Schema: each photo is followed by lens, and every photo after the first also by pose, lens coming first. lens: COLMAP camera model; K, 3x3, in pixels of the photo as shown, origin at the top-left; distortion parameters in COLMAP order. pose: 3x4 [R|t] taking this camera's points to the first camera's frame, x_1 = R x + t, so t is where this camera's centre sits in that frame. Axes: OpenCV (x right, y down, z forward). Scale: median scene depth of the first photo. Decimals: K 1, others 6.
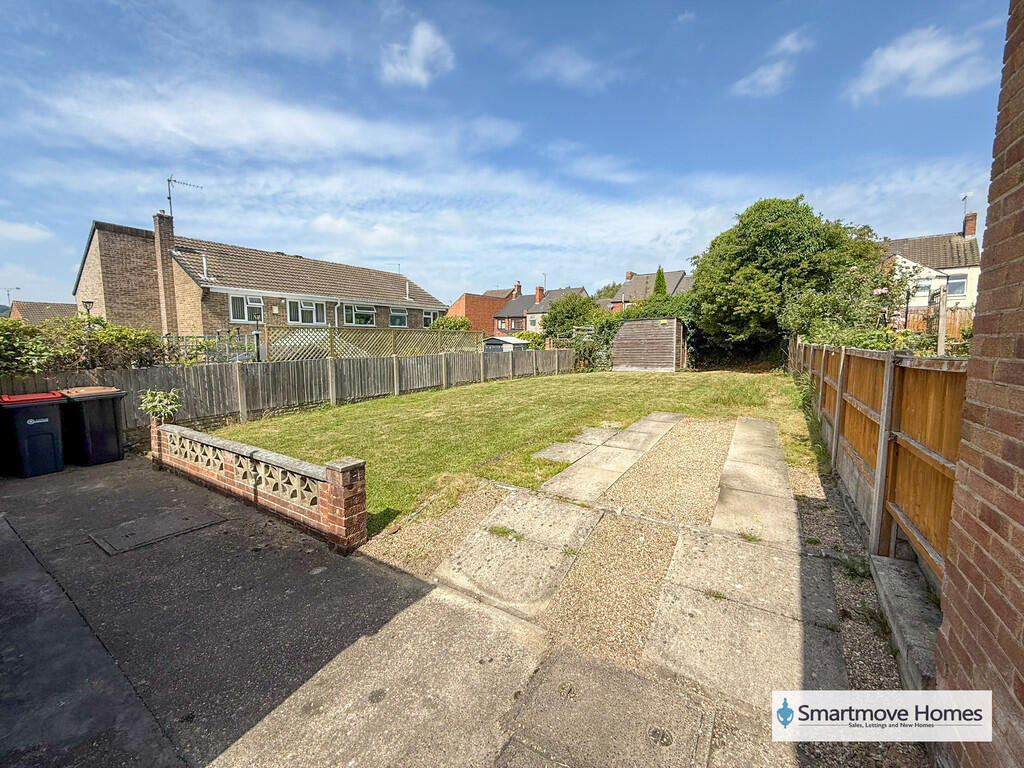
lens RADIAL K [[409.4, 0, 507.5], [0, 409.4, 379.3], [0, 0, 1]] dist [-0.000532, -0.000006]
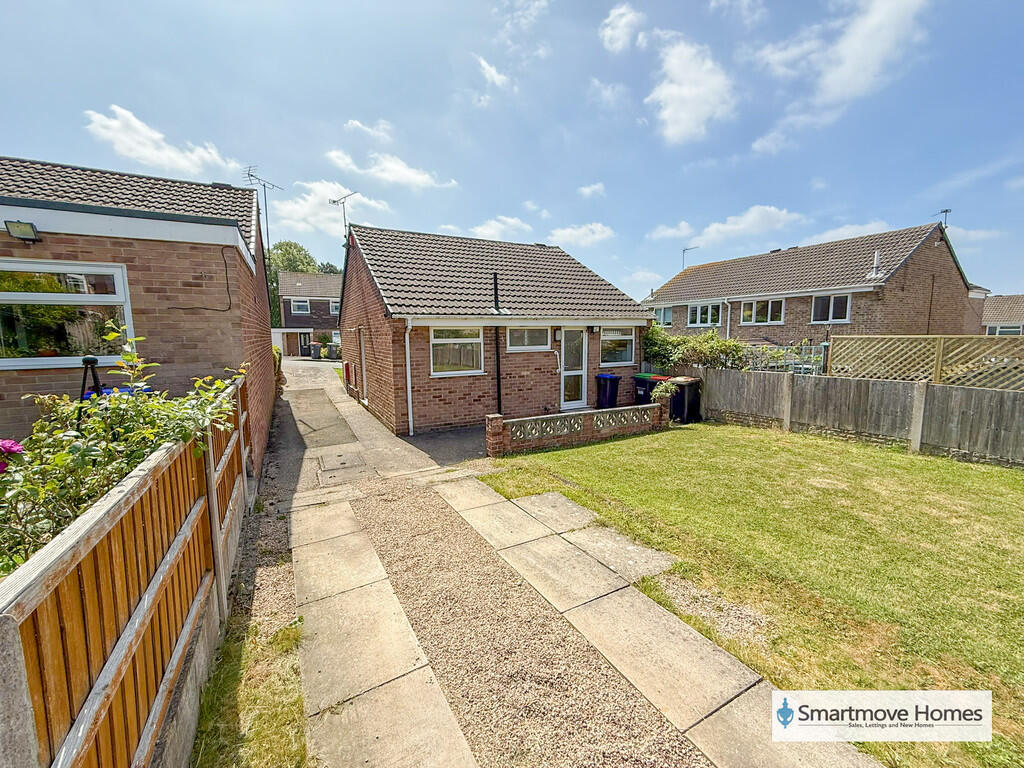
lens RADIAL K [[409.4, 0, 511.9], [0, 409.4, 380.8], [0, 0, 1]] dist [-0.000532, -0.000006]
pose [[-0.473862, 0.103735, -0.874468, 0.614402], [-0.075551, 0.984587, 0.157737, -0.138784], [0.877352, 0.140813, -0.458721, 0.900249]]
